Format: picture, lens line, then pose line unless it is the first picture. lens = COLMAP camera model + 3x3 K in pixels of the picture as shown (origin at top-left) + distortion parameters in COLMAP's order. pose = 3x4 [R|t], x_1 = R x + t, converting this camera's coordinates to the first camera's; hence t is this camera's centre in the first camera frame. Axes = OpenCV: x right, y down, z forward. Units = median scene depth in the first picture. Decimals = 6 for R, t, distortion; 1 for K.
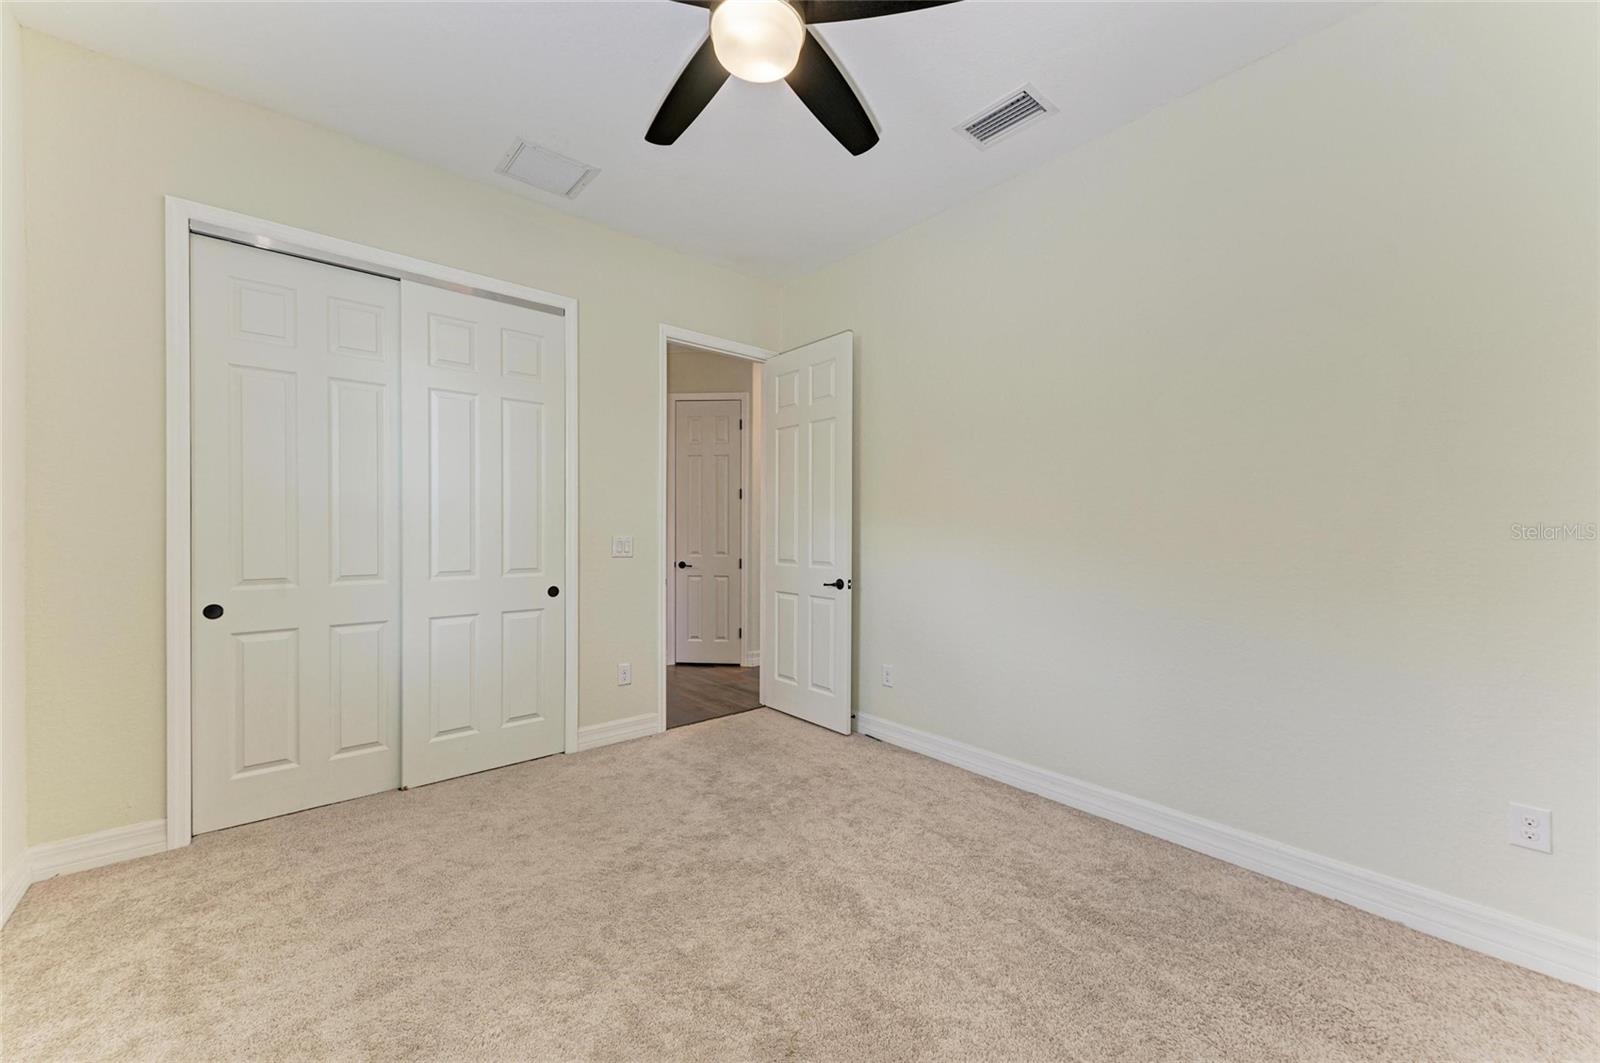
lens RADIAL K [[604.1, 0, 800.0], [0, 604.1, 531.5], [0, 0, 1]] dist [0.000254, 0.000001]
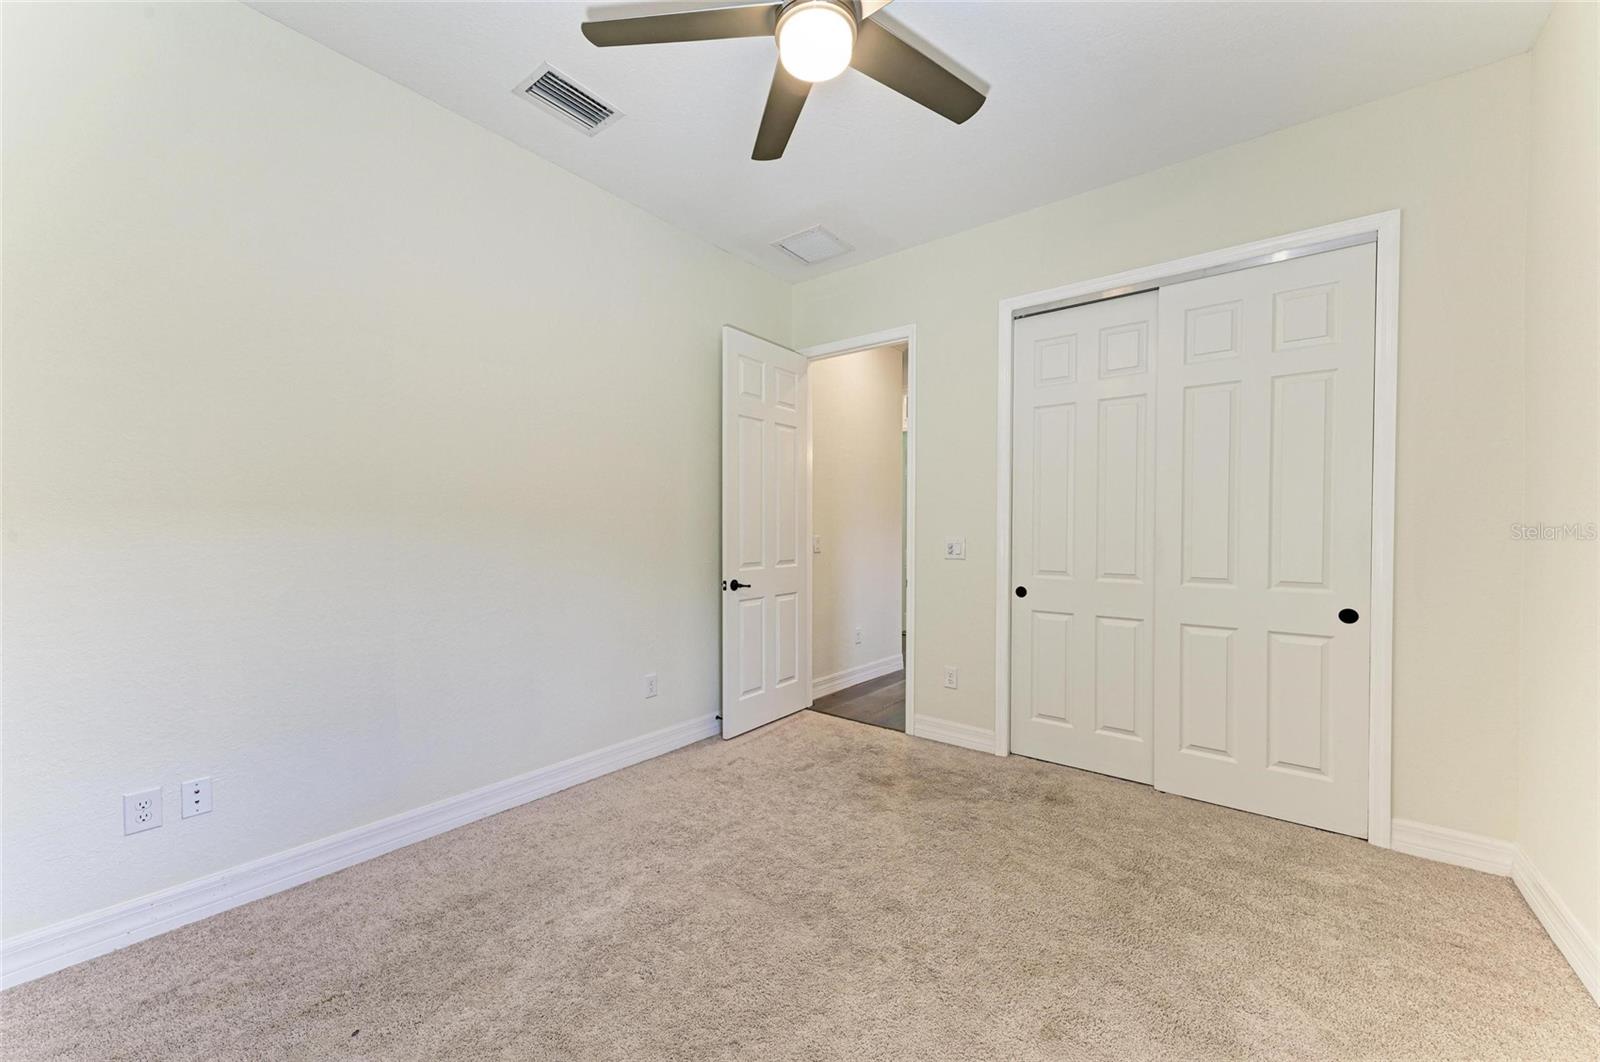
lens RADIAL K [[604.1, 0, 800.0], [0, 604.1, 531.0], [0, 0, 1]] dist [0.000254, 0.000001]
pose [[0.179610, -0.002137, -0.983736, 0.236340], [-0.014460, 0.999884, -0.004812, 0.007629], [0.983632, 0.015089, 0.179558, 0.220158]]
